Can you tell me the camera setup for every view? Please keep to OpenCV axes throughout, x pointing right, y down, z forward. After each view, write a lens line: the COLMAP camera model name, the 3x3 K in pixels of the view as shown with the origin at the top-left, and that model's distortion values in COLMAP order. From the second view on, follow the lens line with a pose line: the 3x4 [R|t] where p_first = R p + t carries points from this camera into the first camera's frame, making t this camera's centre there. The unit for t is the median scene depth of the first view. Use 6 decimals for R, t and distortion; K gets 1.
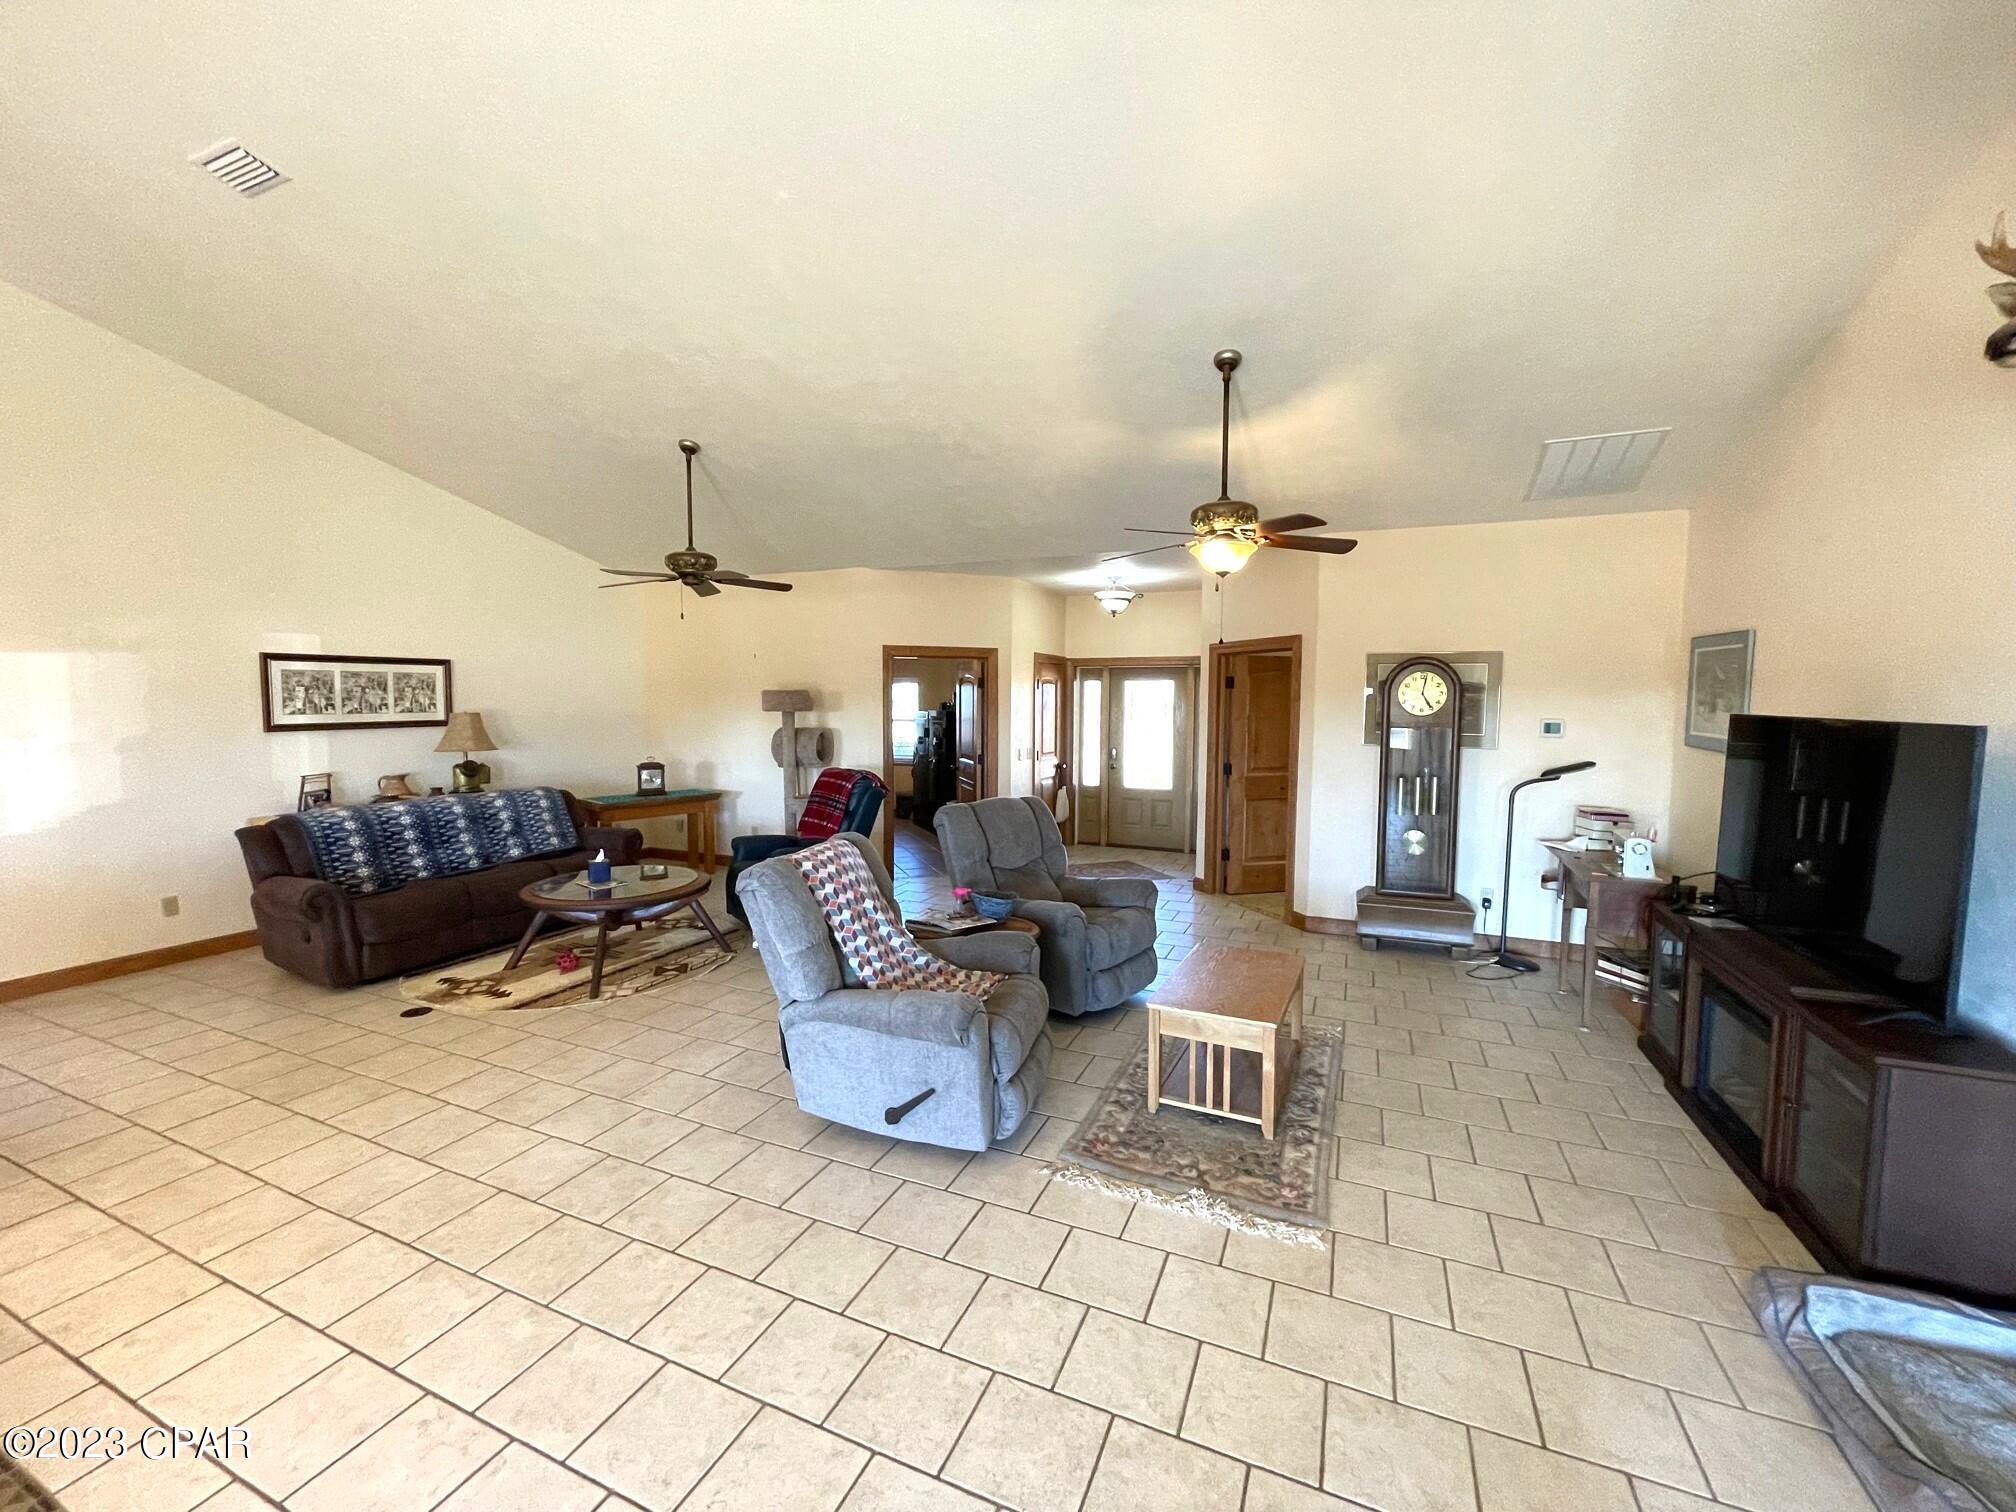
lens RADIAL K [[814.5, 0, 1005.1], [0, 814.5, 754.6], [0, 0, 1]] dist [-0.001681, -0.000501]
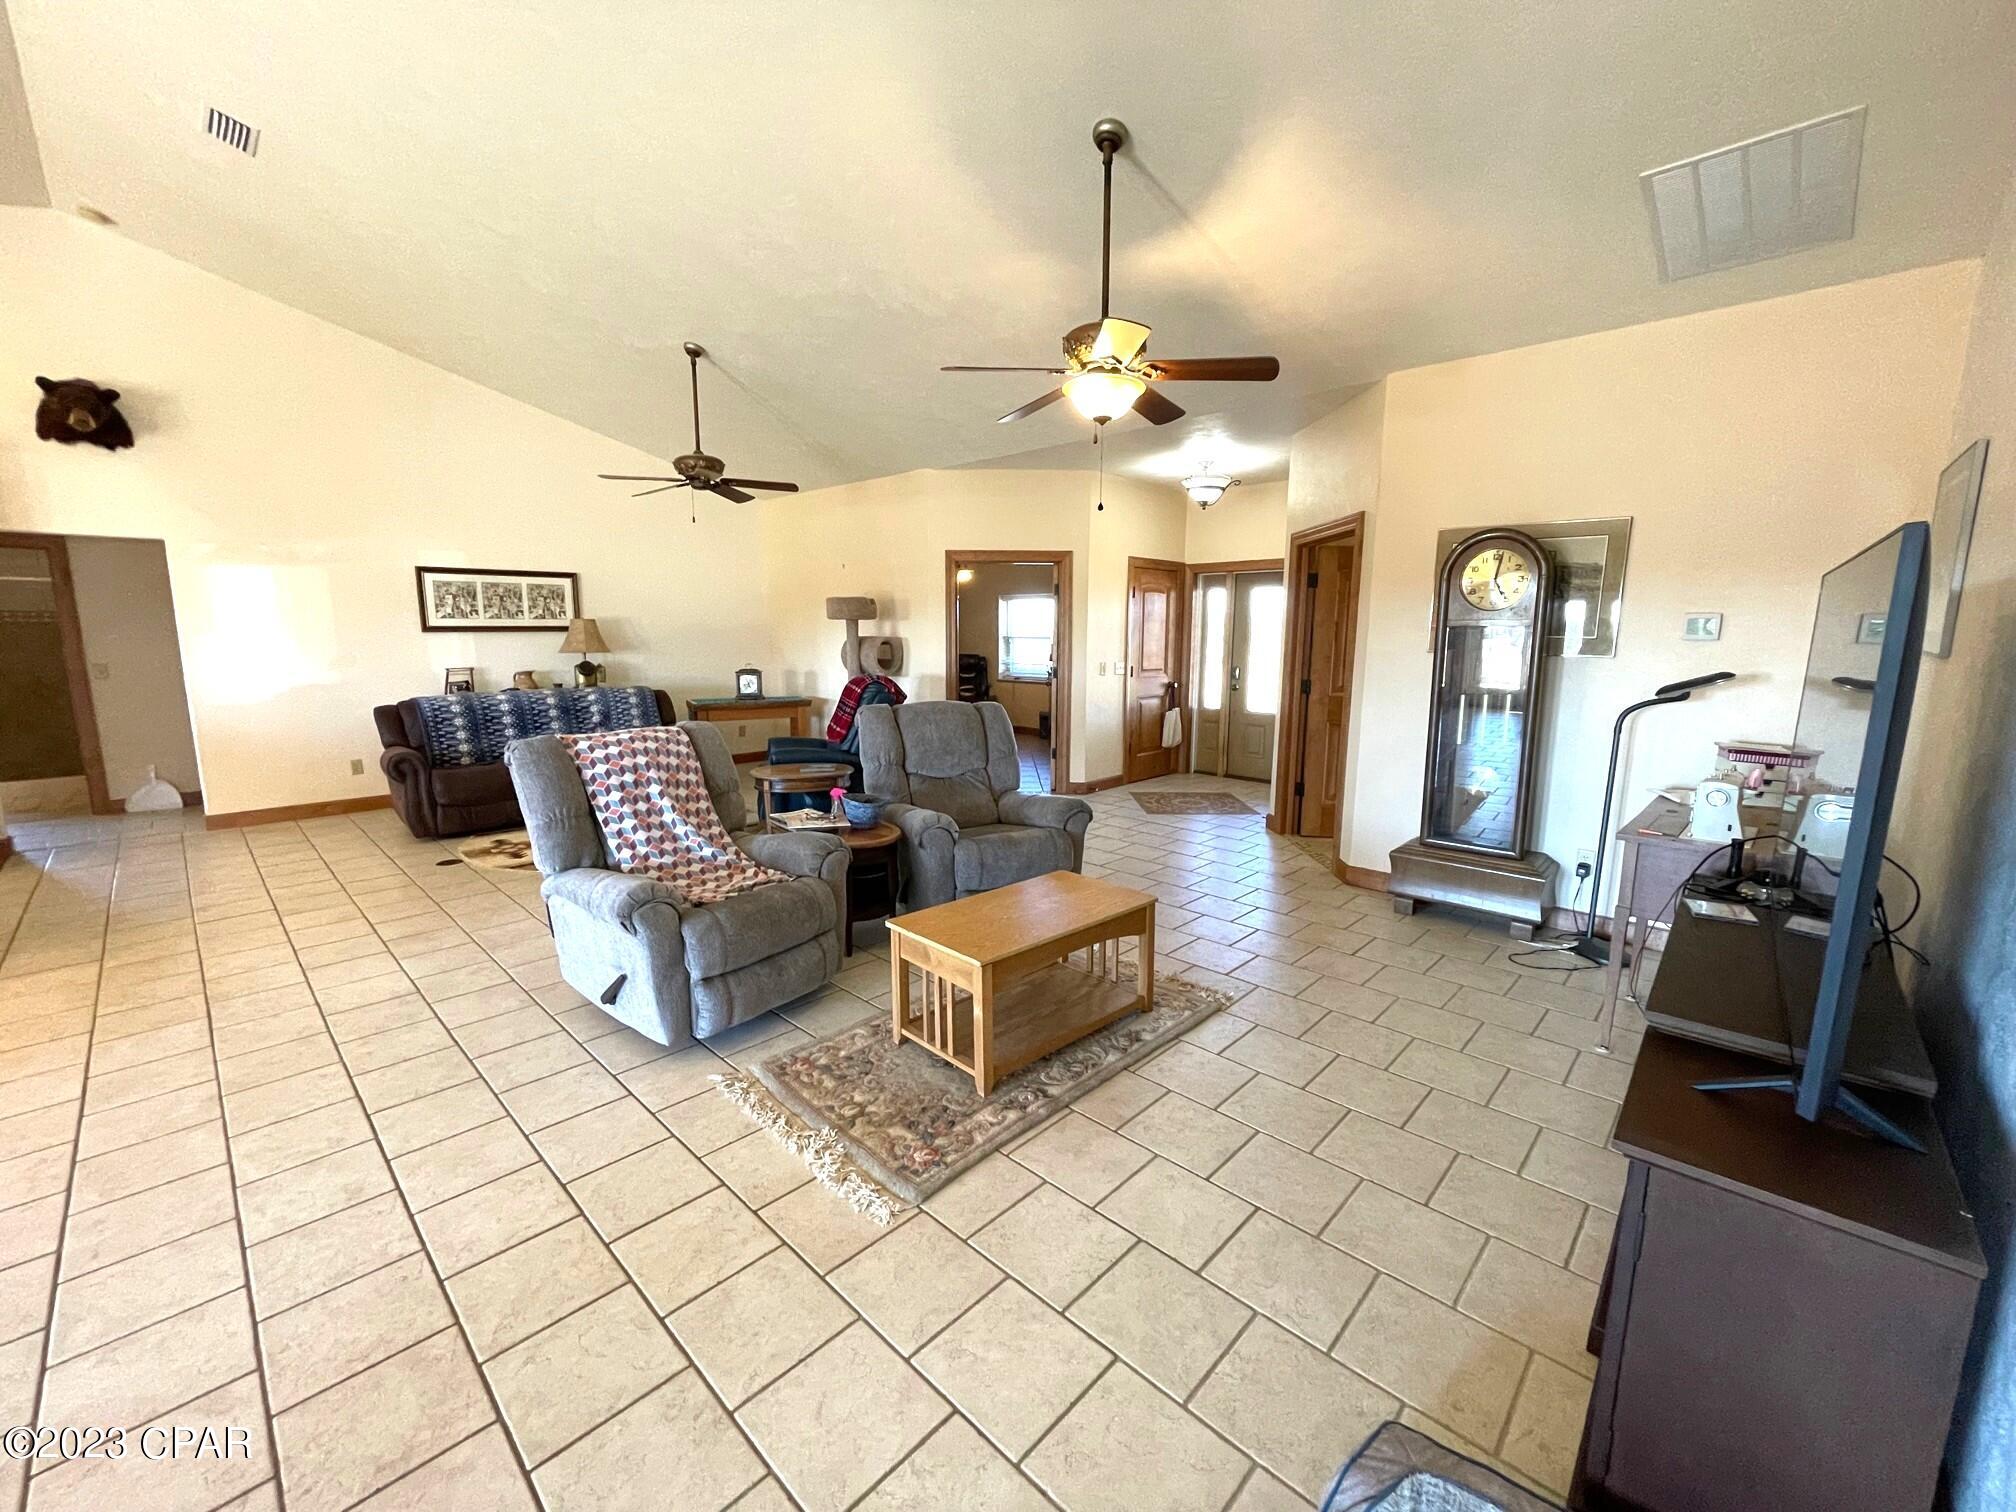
lens RADIAL K [[814.5, 0, 1005.1], [0, 814.5, 754.6], [0, 0, 1]] dist [-0.001681, -0.000501]
pose [[0.937711, 0.053042, -0.343344, 0.355822], [-0.024583, 0.995930, 0.086718, 0.029235], [0.346546, -0.072876, 0.935198, 0.145777]]
